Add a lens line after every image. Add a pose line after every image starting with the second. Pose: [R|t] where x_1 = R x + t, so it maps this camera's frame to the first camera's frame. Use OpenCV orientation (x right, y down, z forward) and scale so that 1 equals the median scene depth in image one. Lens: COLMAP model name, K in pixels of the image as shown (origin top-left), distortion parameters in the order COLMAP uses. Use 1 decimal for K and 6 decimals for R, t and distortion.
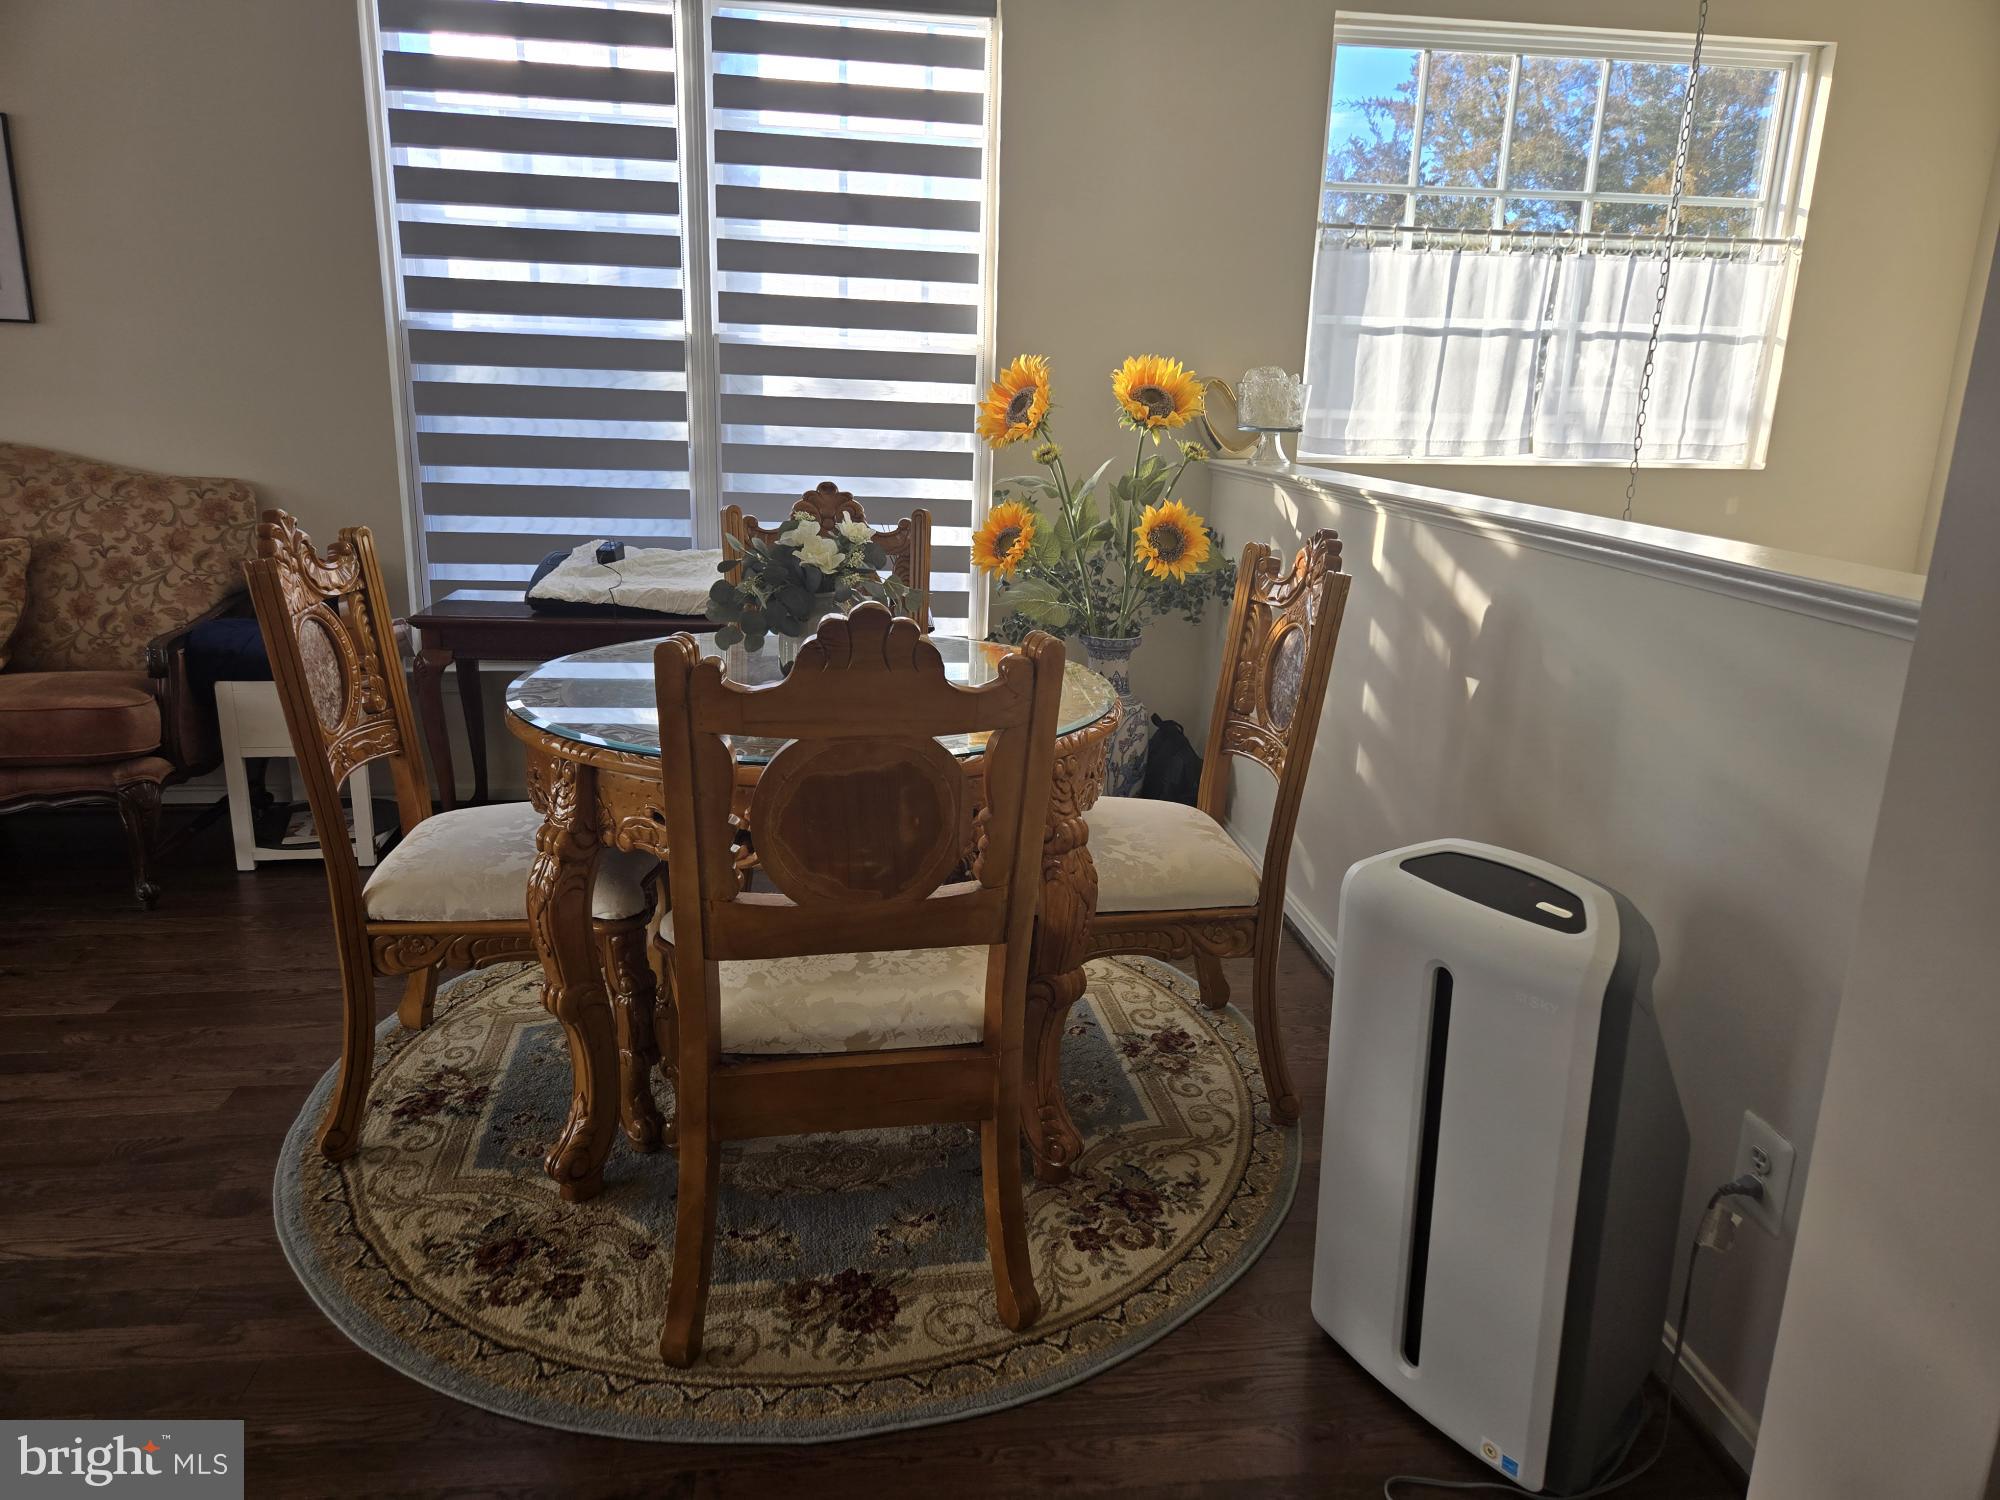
lens RADIAL K [[1329.9, 0, 1003.8], [0, 1329.9, 733.0], [0, 0, 1]] dist [0.063760, -0.041291]
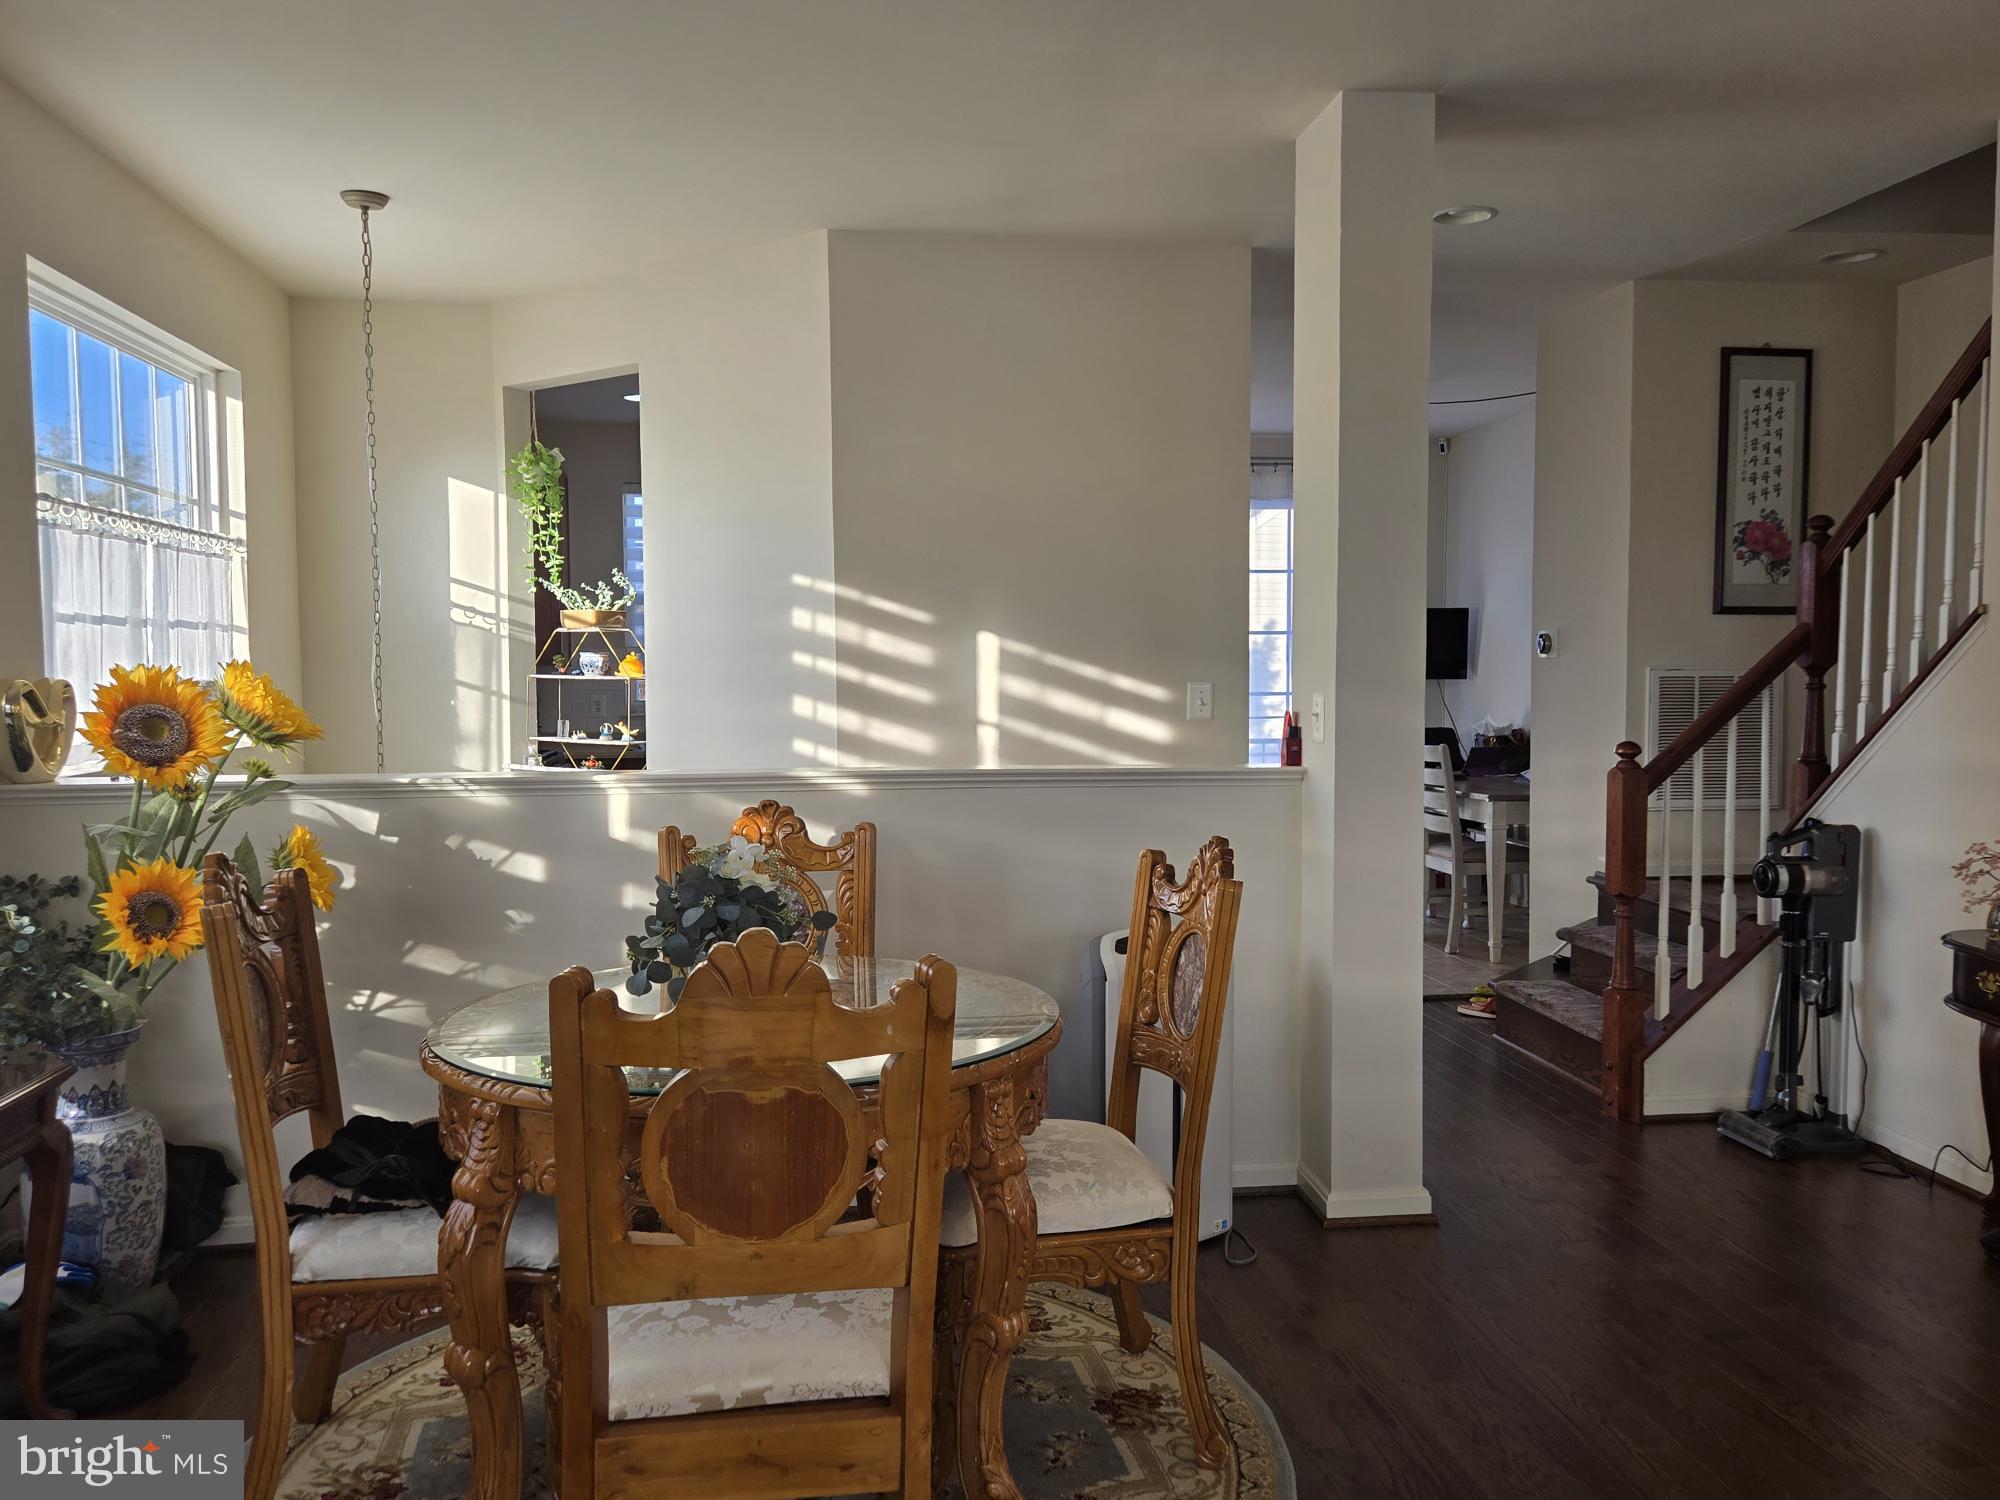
lens RADIAL K [[1598.0, 0, 1013.7], [0, 1598.0, 752.5], [0, 0, 1]] dist [0.060046, -0.038410]
pose [[-0.028787, -0.087083, 0.995785, -1.376320], [0.250459, 0.963791, 0.091525, -0.298693], [-0.967699, 0.252038, -0.005934, 0.834525]]
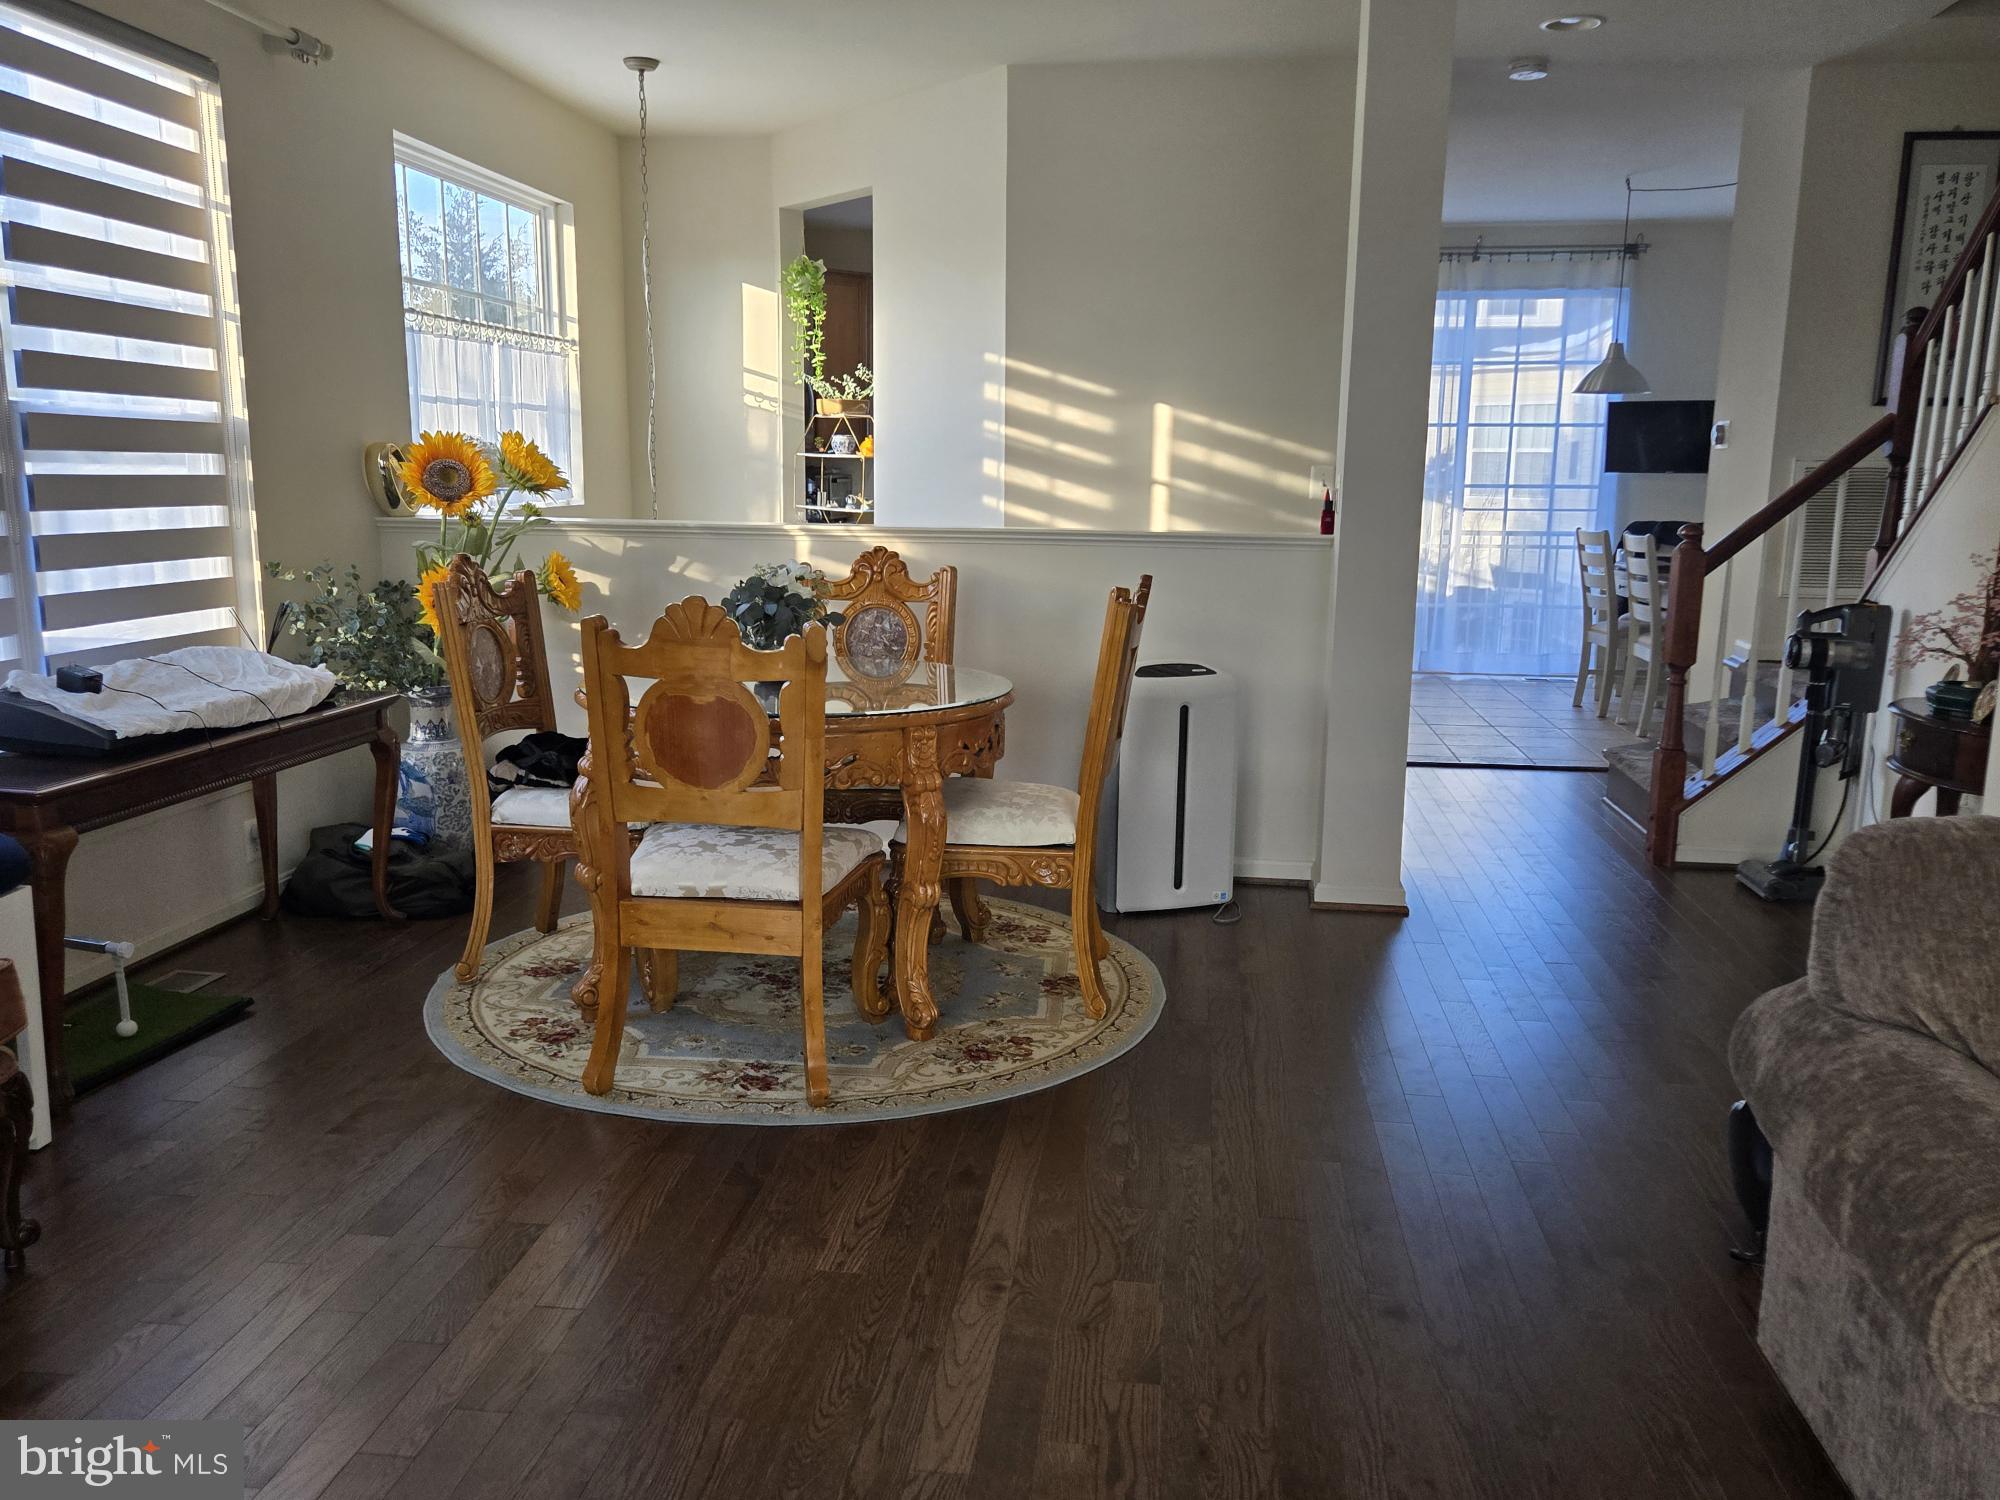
lens RADIAL K [[1598.0, 0, 996.9], [0, 1598.0, 767.3], [0, 0, 1]] dist [0.060046, -0.038410]
pose [[0.242073, -0.211552, 0.946914, -1.804069], [0.236380, 0.959394, 0.153910, -0.172818], [-0.941023, 0.186574, 0.282250, 0.379910]]
